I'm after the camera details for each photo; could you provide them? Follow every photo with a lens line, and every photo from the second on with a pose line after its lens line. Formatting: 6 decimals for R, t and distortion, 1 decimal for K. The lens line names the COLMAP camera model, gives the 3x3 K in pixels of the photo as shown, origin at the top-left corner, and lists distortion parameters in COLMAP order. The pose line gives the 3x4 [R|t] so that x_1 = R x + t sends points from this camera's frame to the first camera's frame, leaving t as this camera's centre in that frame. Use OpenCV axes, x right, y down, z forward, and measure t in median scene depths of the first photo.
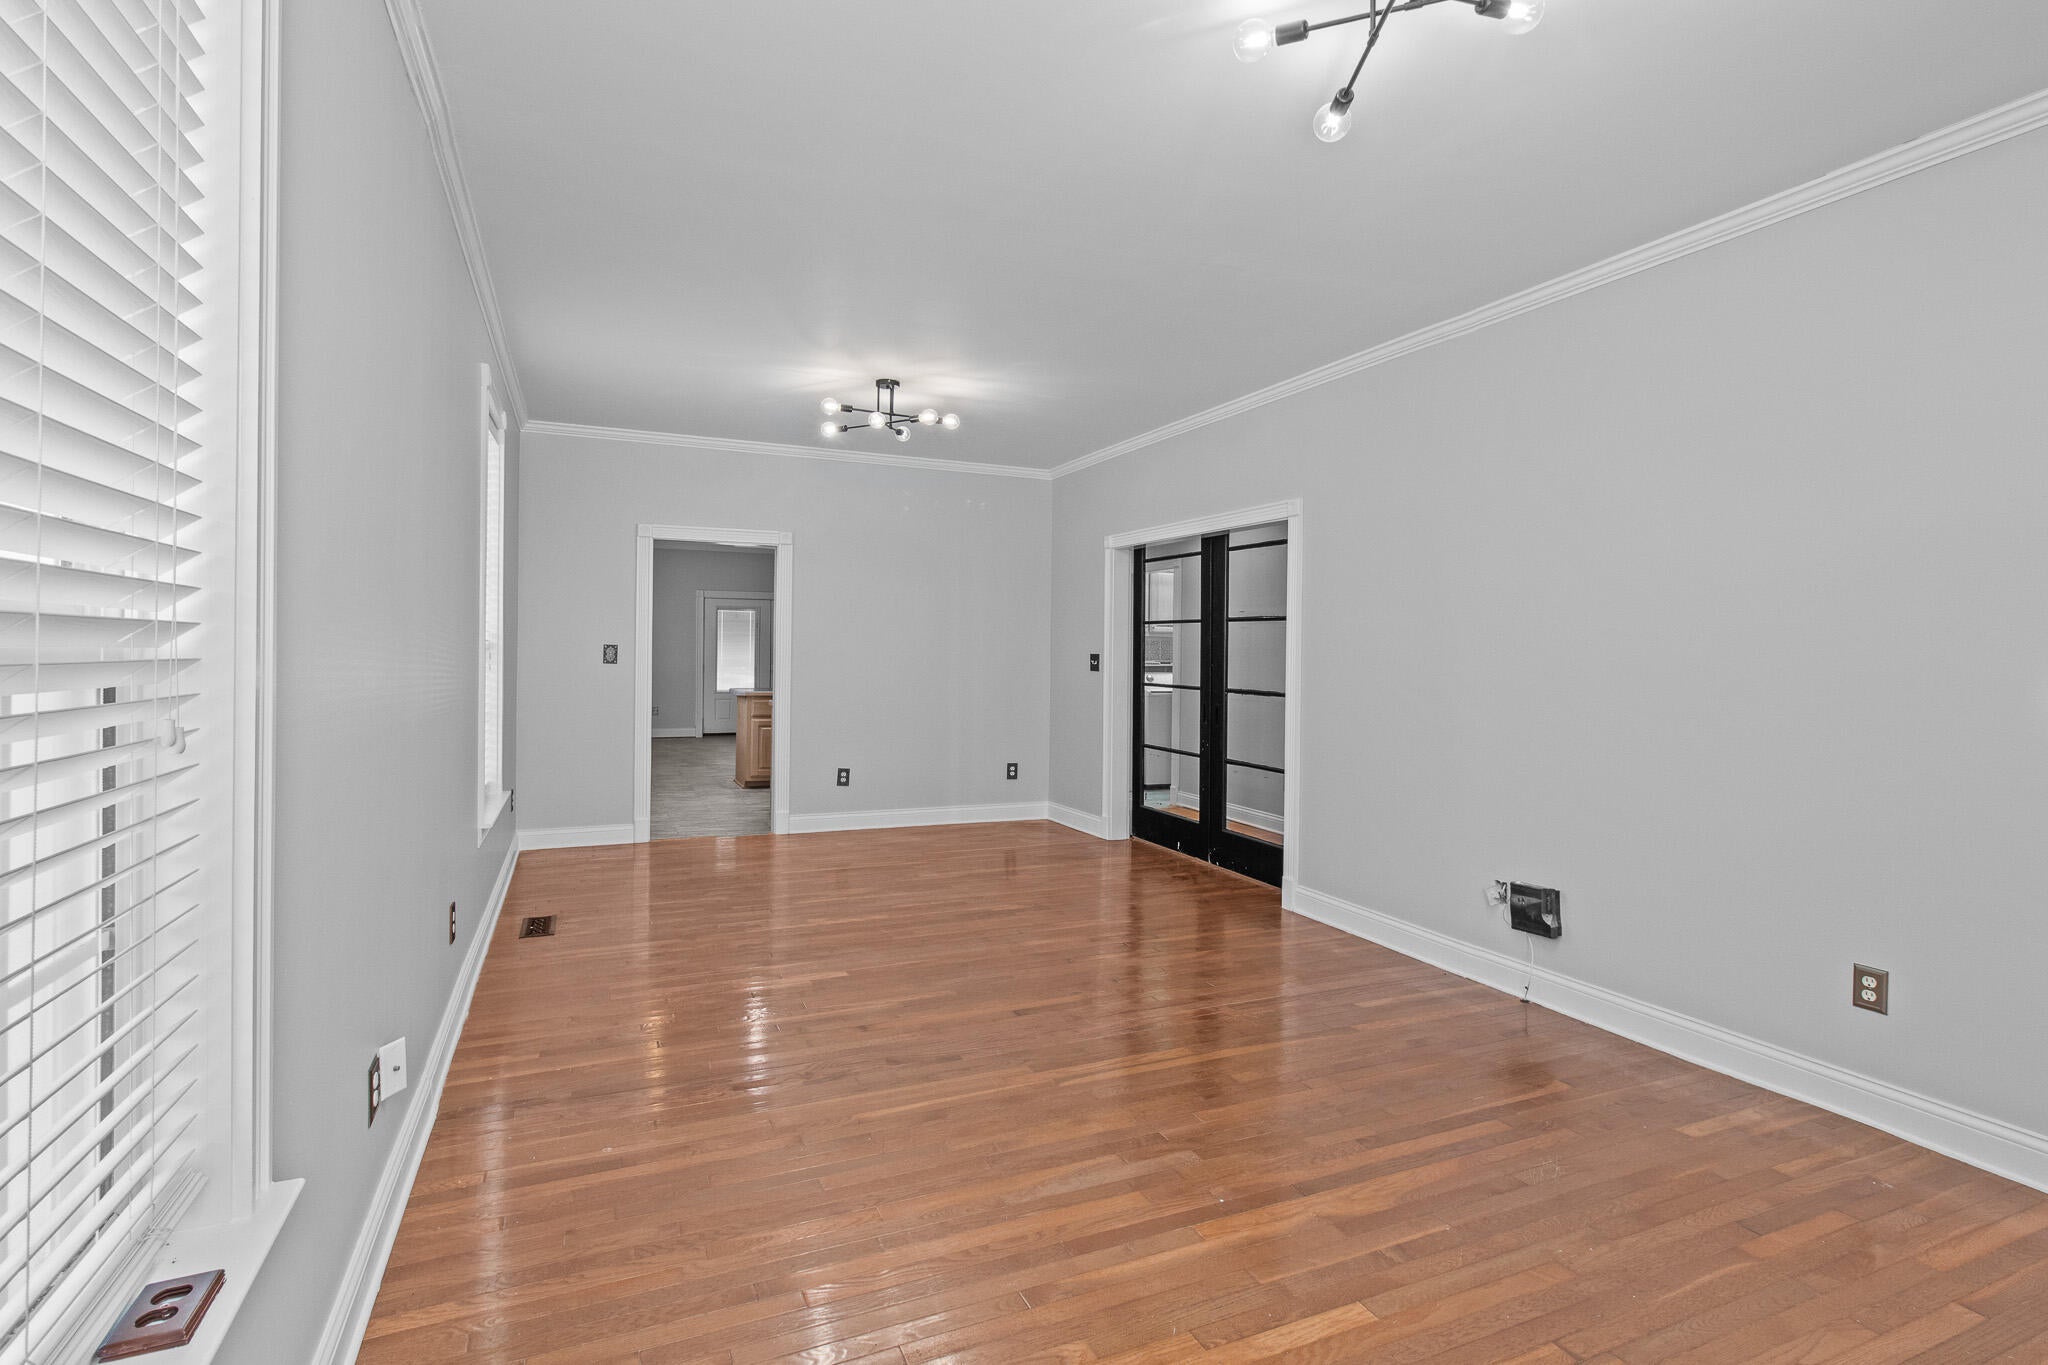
lens RADIAL K [[951.8, 0, 1019.2], [0, 951.8, 655.0], [0, 0, 1]] dist [-0.001705, -0.000088]
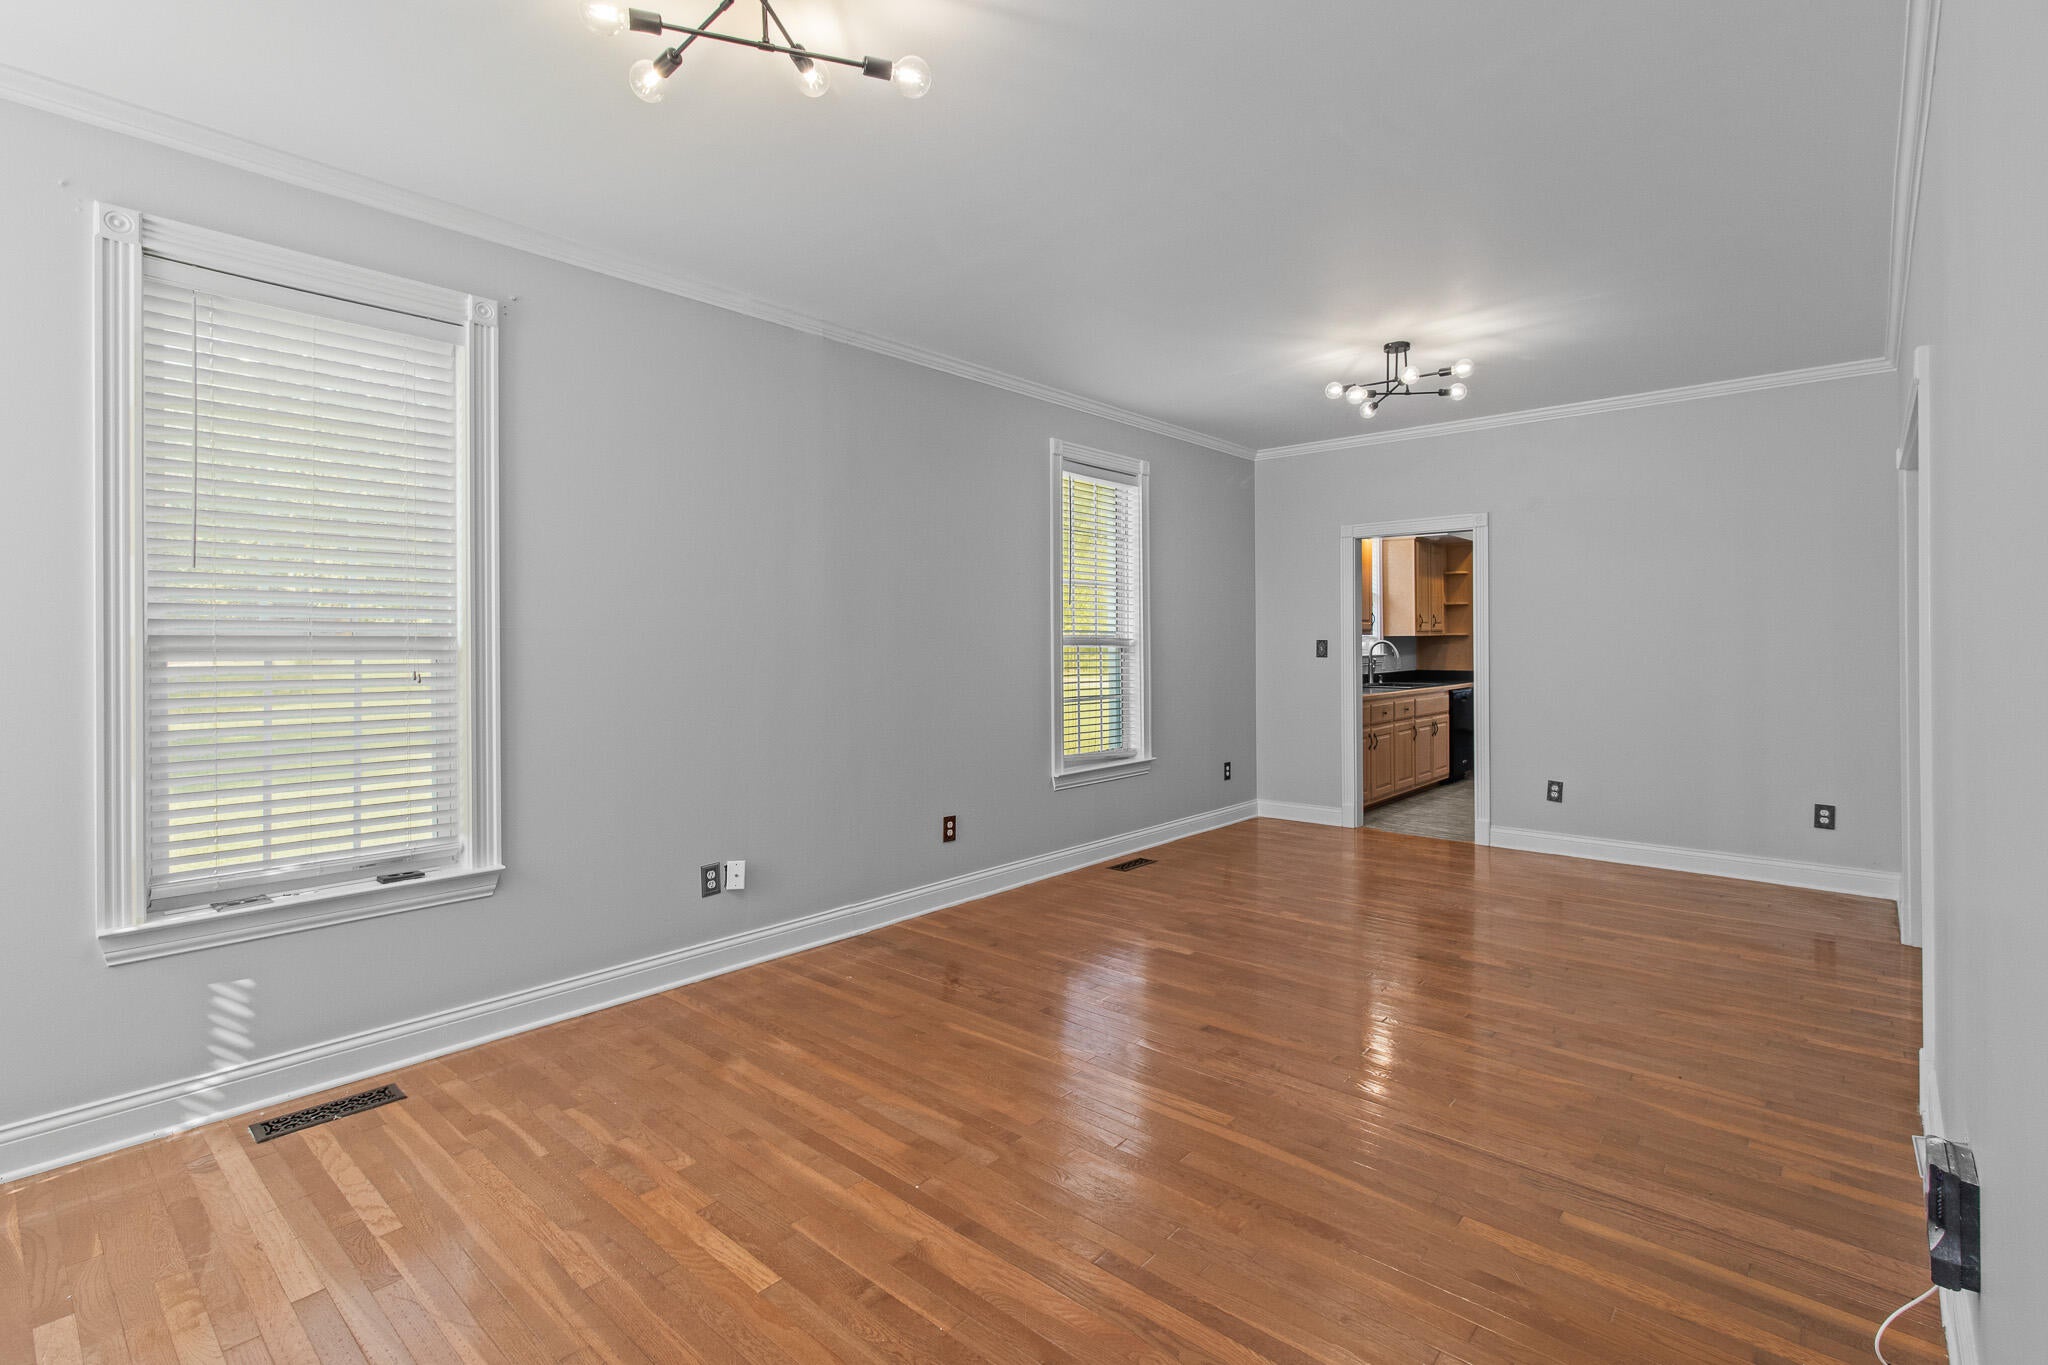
lens RADIAL K [[945.7, 0, 1027.1], [0, 945.7, 639.8], [0, 0, 1]] dist [-0.000113, 0.000602]
pose [[0.441312, -0.017727, -0.897179, 0.757065], [0.006569, 0.999842, -0.016524, 0.008956], [0.897330, 0.001398, 0.441358, 0.428906]]
